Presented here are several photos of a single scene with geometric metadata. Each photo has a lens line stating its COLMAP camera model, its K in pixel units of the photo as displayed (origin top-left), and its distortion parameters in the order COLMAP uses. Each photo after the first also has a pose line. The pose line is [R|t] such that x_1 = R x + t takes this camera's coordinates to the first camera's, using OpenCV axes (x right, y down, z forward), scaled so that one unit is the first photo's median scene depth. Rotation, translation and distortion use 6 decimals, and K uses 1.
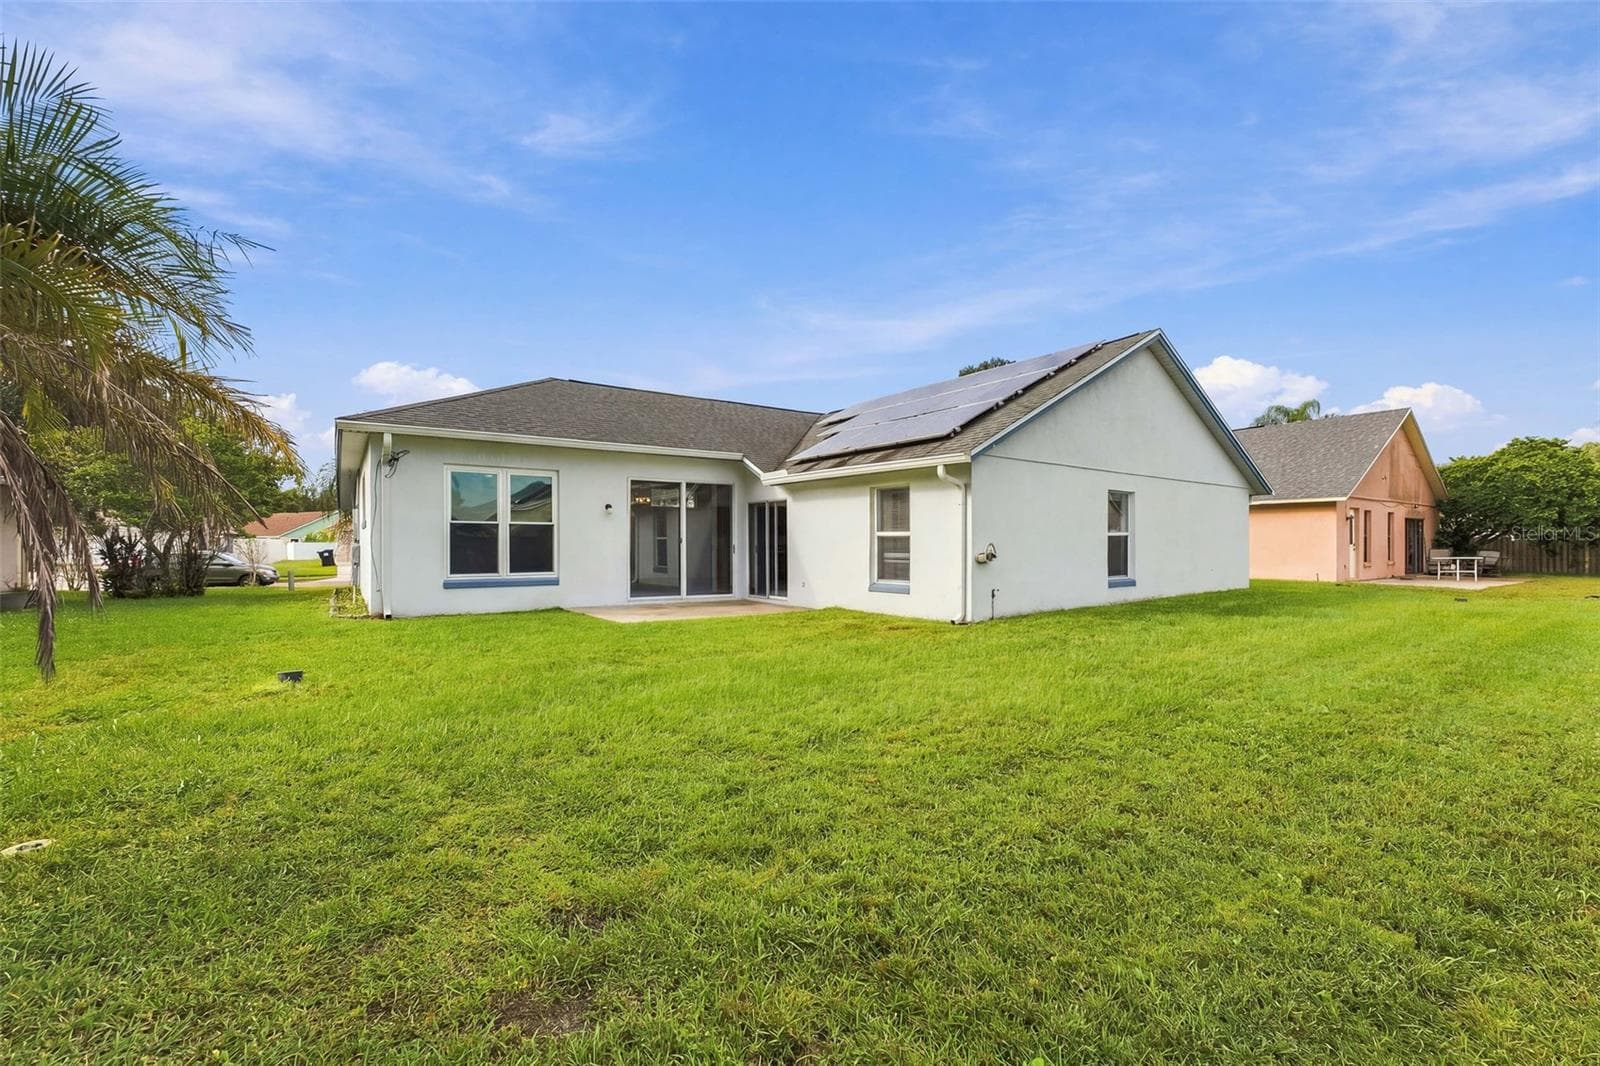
lens RADIAL K [[636.1, 0, 800.0], [0, 636.1, 533.0], [0, 0, 1]] dist [-0.019309, 0.000119]
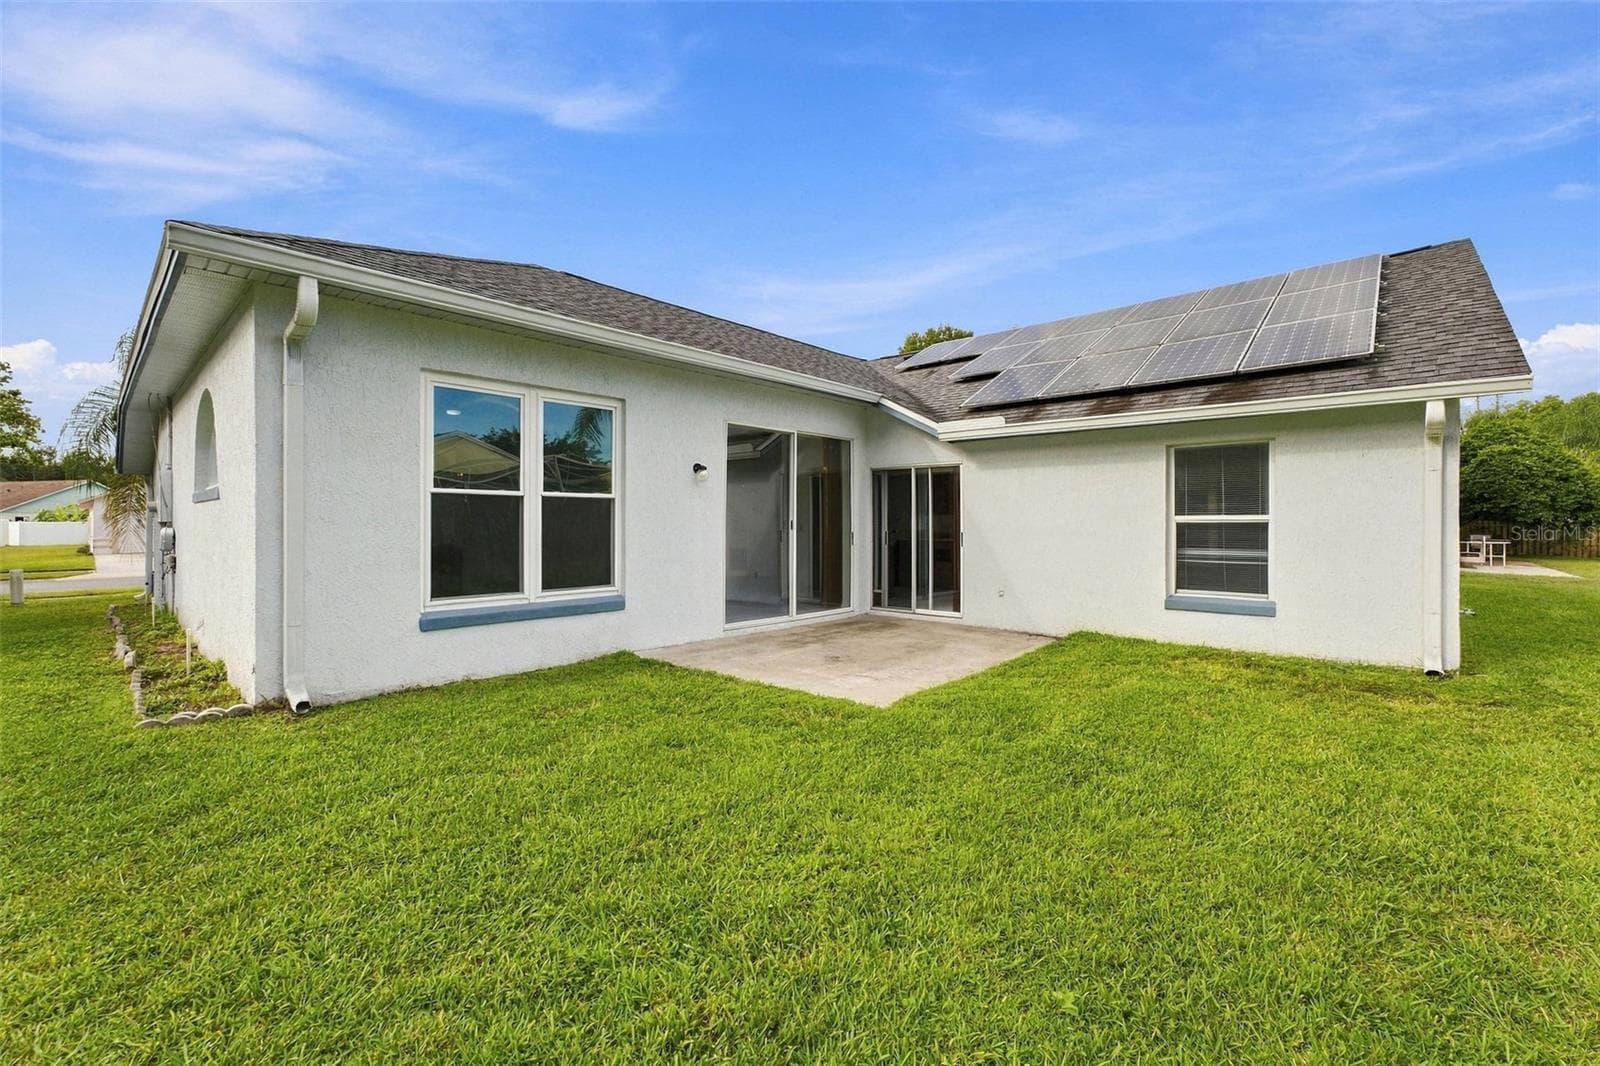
lens RADIAL K [[636.1, 0, 800.0], [0, 636.1, 533.0], [0, 0, 1]] dist [-0.019309, 0.000119]
pose [[0.975400, -0.002803, 0.220424, -0.358678], [-0.004615, 0.999441, 0.033127, -0.003031], [-0.220394, -0.033329, 0.974841, 0.438437]]
